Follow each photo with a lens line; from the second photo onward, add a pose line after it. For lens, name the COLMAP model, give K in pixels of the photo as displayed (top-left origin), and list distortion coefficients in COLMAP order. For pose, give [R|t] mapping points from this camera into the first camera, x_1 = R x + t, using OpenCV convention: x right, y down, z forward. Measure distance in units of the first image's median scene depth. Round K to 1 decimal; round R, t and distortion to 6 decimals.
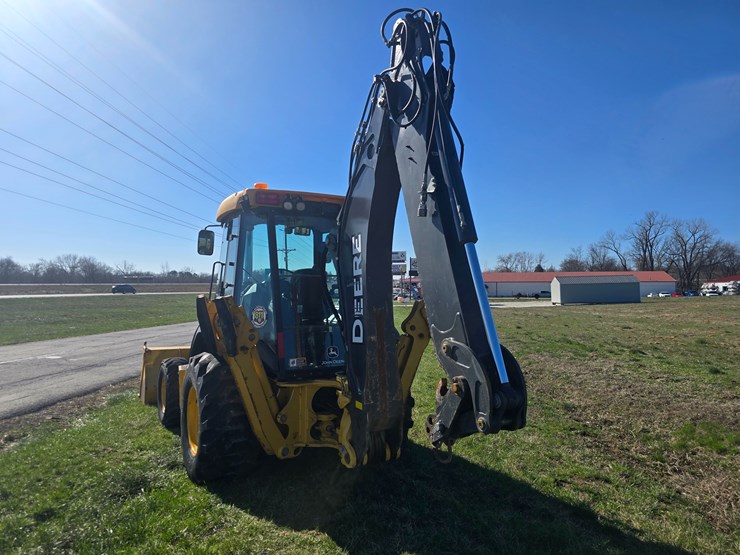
lens RADIAL K [[496.0, 0, 362.9], [0, 496.0, 277.3], [0, 0, 1]] dist [0.057979, -0.049223]
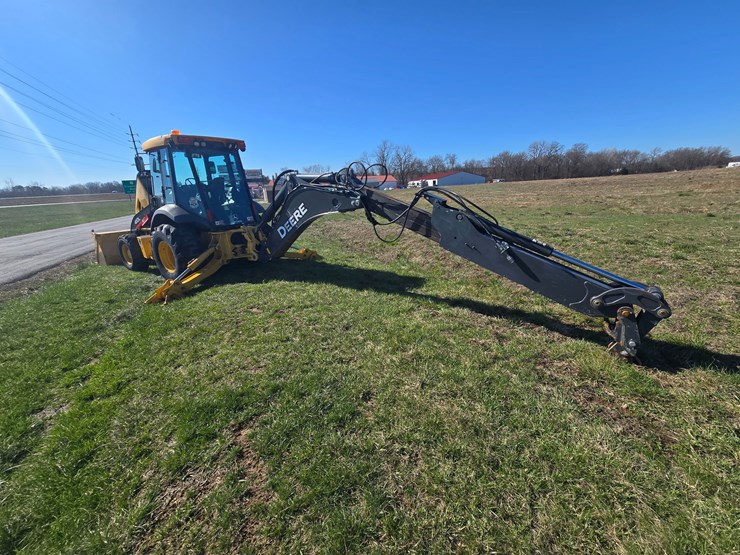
lens RADIAL K [[302.1, 0, 376.7], [0, 302.1, 281.2], [0, 0, 1]] dist [-0.004467, -0.000489]
pose [[0.882241, -0.176117, 0.436615, -0.092114], [0.031033, 0.947133, 0.319338, 0.007445], [-0.469773, -0.268184, 0.841065, -0.317540]]
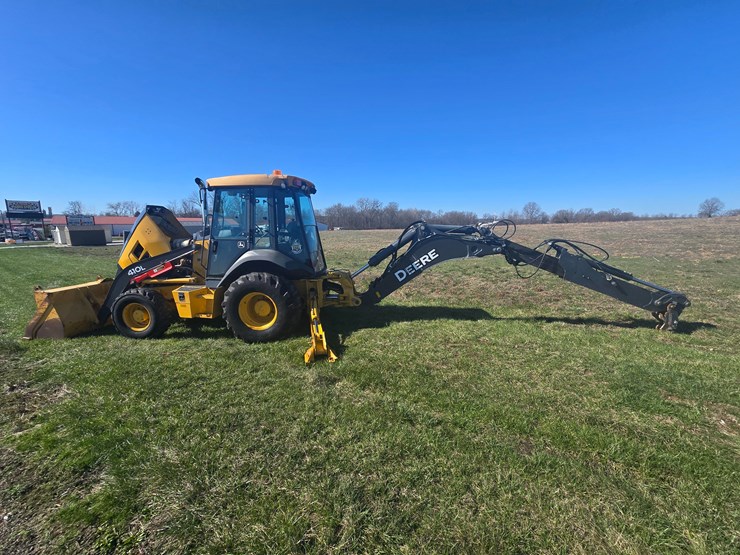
lens RADIAL K [[302.1, 0, 376.0], [0, 302.1, 280.8], [0, 0, 1]] dist [-0.004467, -0.000489]
pose [[0.534092, -0.146623, 0.832615, -0.654822], [-0.016205, 0.982890, 0.183481, -0.008045], [-0.845271, -0.111488, 0.522577, 0.088731]]
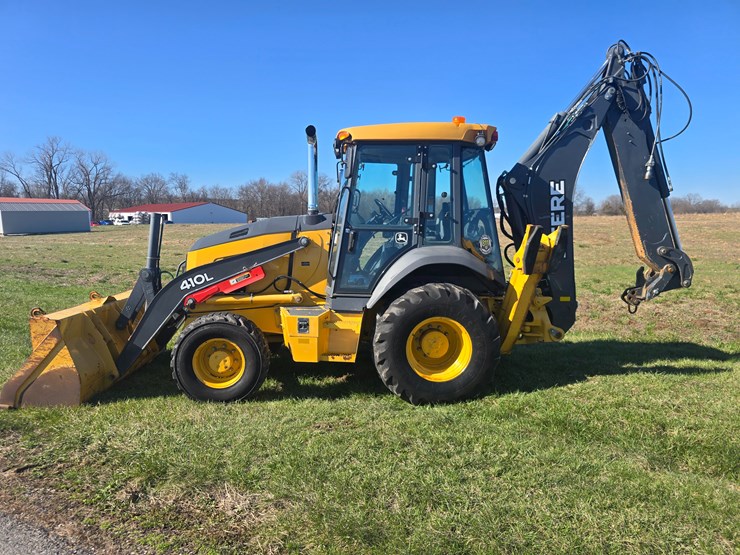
lens RADIAL K [[496.0, 0, 361.3], [0, 496.0, 278.4], [0, 0, 1]] dist [0.057979, -0.049223]
pose [[0.456069, -0.097545, 0.884582, -0.871922], [-0.029978, 0.991727, 0.124815, 0.015146], [-0.889439, -0.083442, 0.449372, 0.475004]]
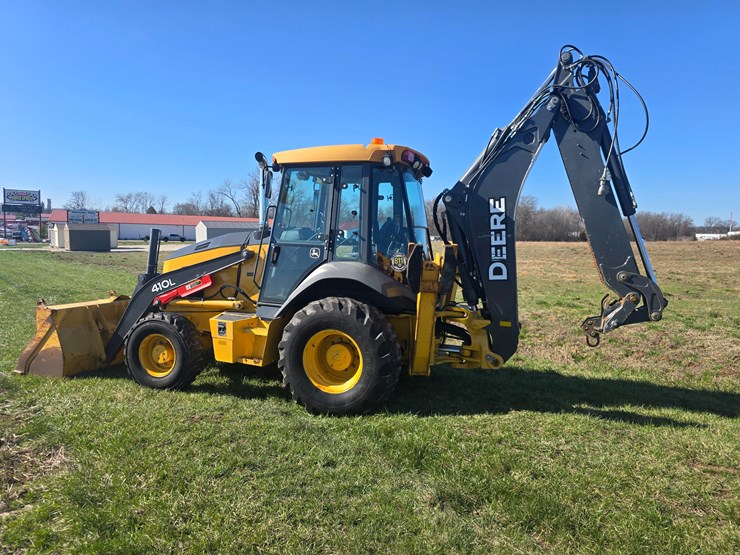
lens RADIAL K [[496.0, 0, 361.8], [0, 496.0, 268.9], [0, 0, 1]] dist [0.057979, -0.049223]
pose [[0.733151, -0.027117, 0.679525, -0.672756], [-0.039269, 0.995849, 0.082108, 0.003821], [-0.678931, -0.086882, 0.729043, 0.148761]]
